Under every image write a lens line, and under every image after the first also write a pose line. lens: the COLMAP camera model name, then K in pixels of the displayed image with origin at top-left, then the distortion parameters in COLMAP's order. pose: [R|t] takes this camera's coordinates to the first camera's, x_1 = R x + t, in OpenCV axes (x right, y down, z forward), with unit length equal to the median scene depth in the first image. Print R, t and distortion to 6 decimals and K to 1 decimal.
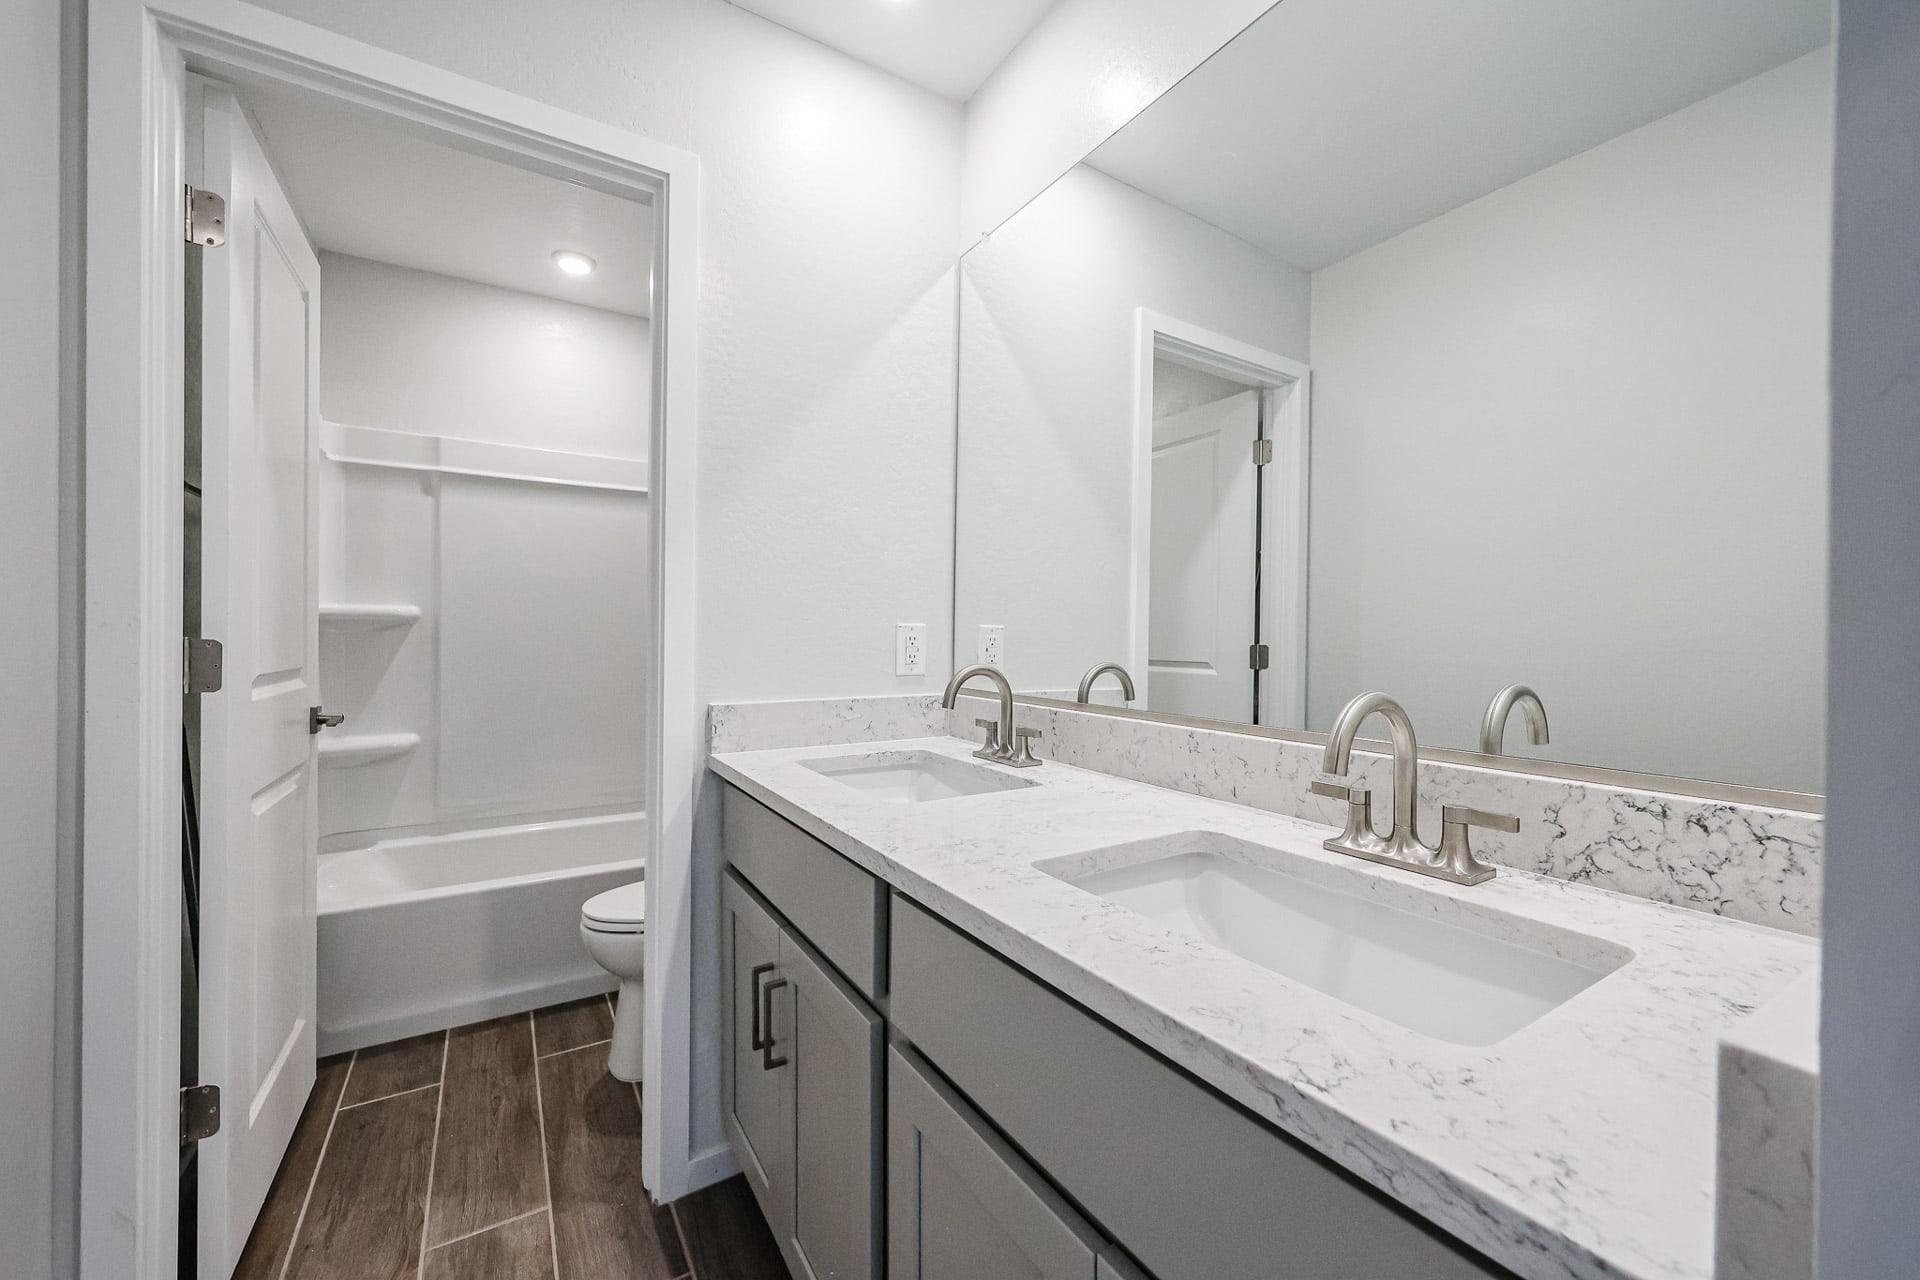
lens RADIAL K [[749.4, 0, 965.4], [0, 749.4, 642.9], [0, 0, 1]] dist [0.004093, 0.000554]
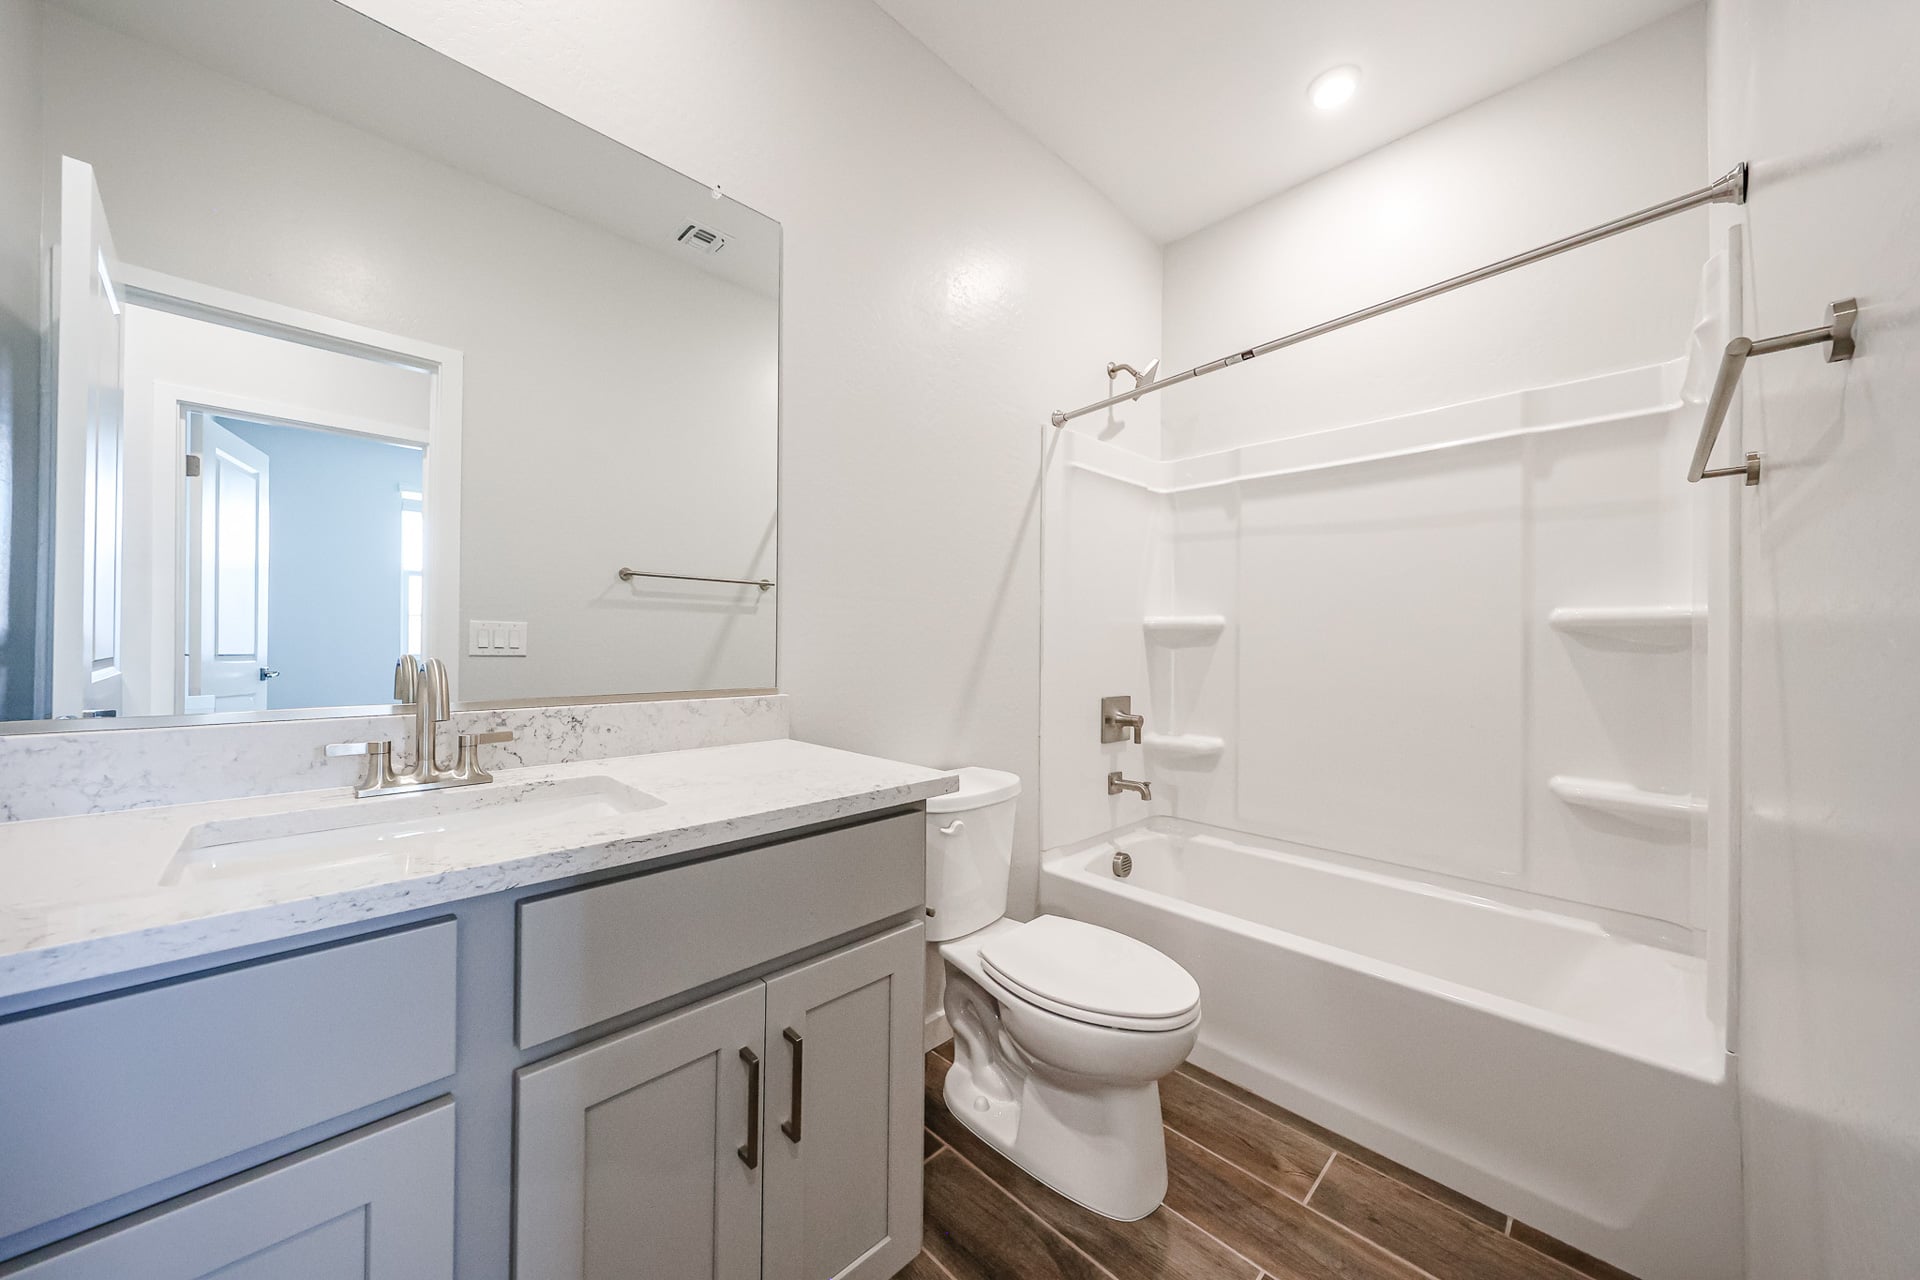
lens RADIAL K [[667.3, 0, 963.9], [0, 667.3, 637.3], [0, 0, 1]] dist [0.001872, -0.000468]
pose [[0.211318, -0.010019, -0.977366, 0.098699], [-0.017122, 0.999756, -0.013951, 0.000271], [0.977267, 0.019683, 0.211094, 0.462332]]
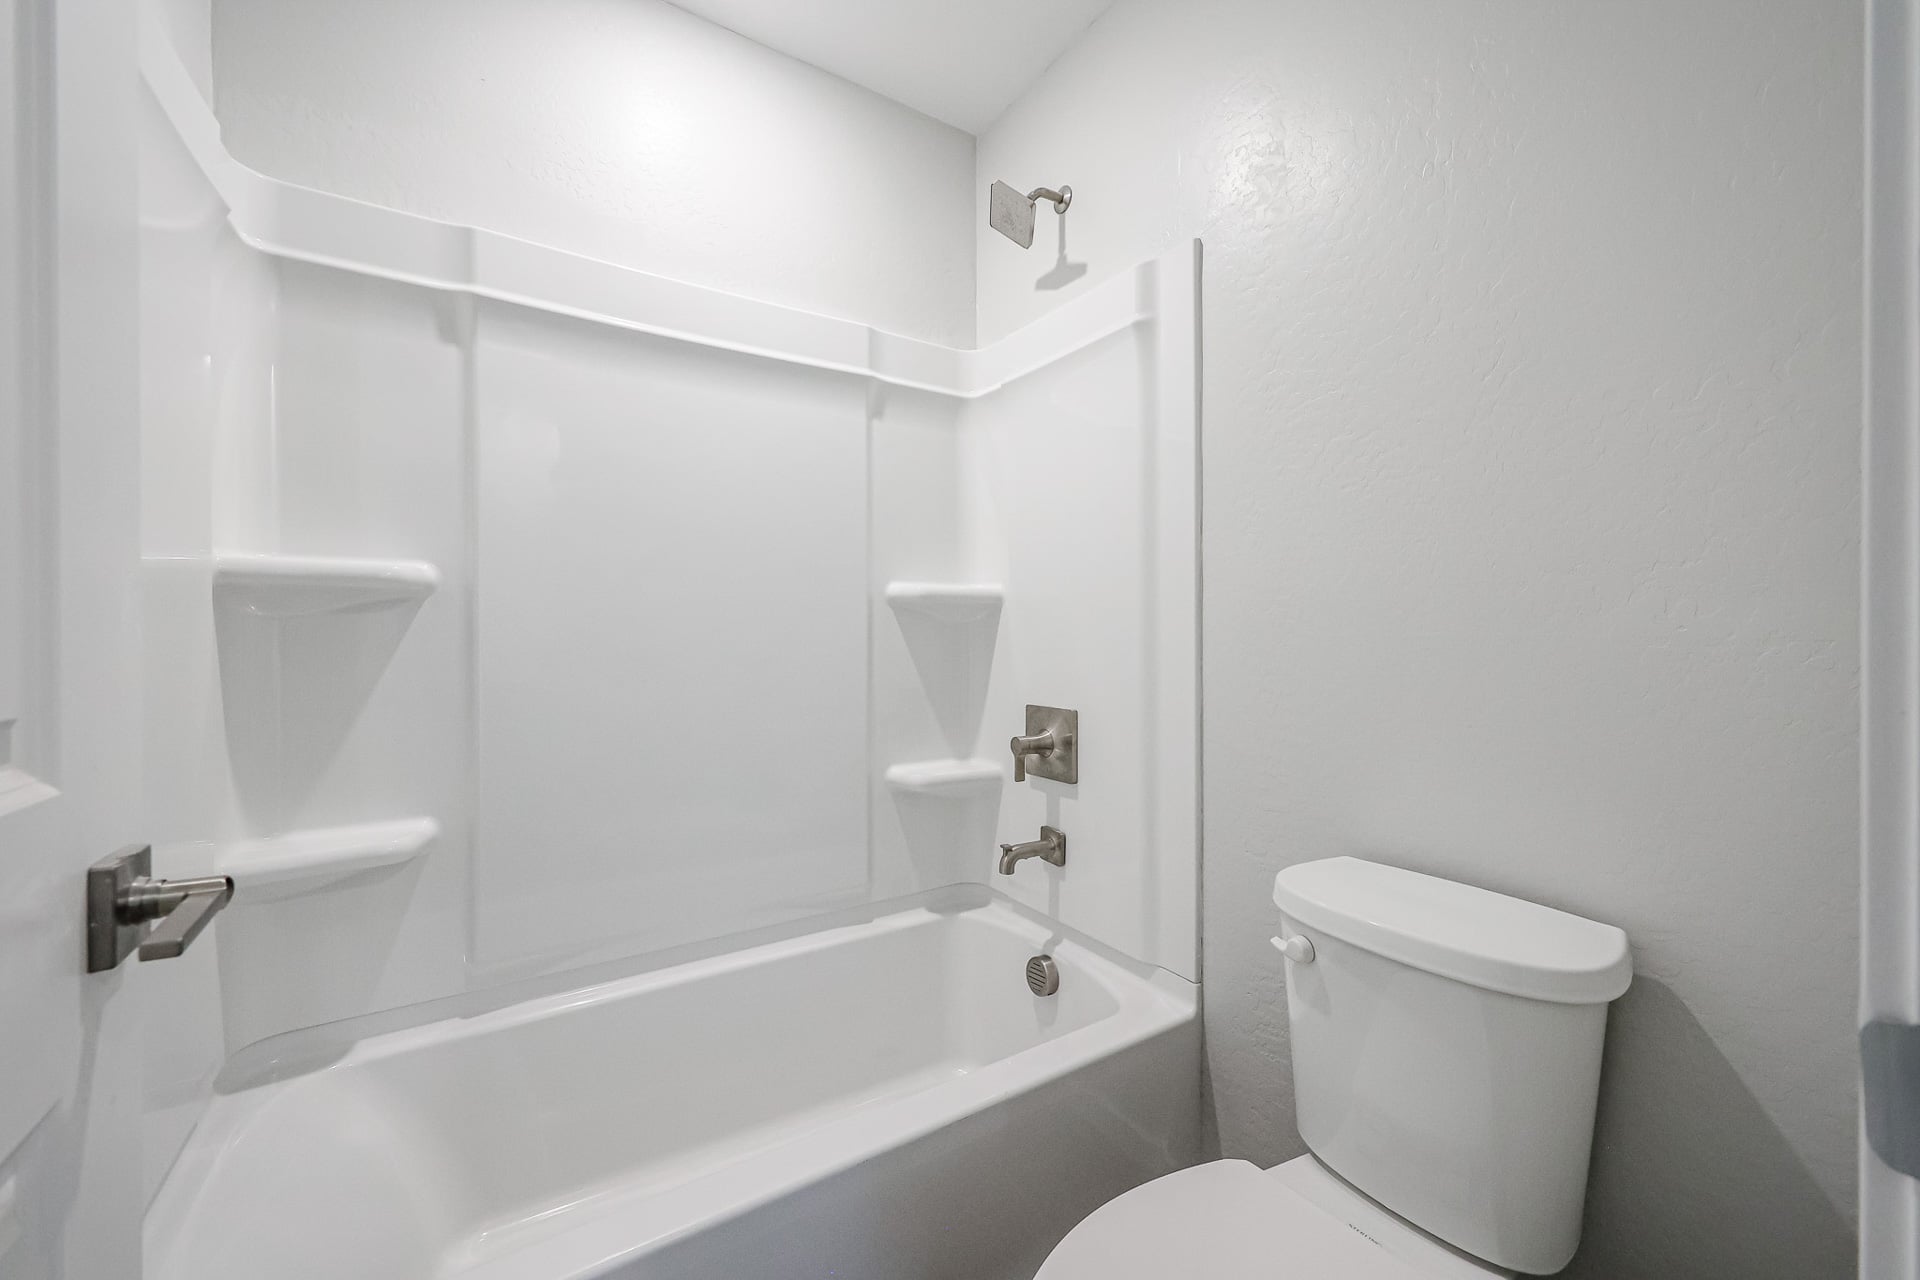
lens RADIAL K [[749.4, 0, 970.2], [0, 749.4, 639.4], [0, 0, 1]] dist [0.004093, 0.000554]
pose [[0.999768, -0.007638, 0.020157, -0.386461], [0.007597, 0.999969, 0.002069, 0.003295], [-0.020173, -0.001916, 0.999795, 0.498956]]
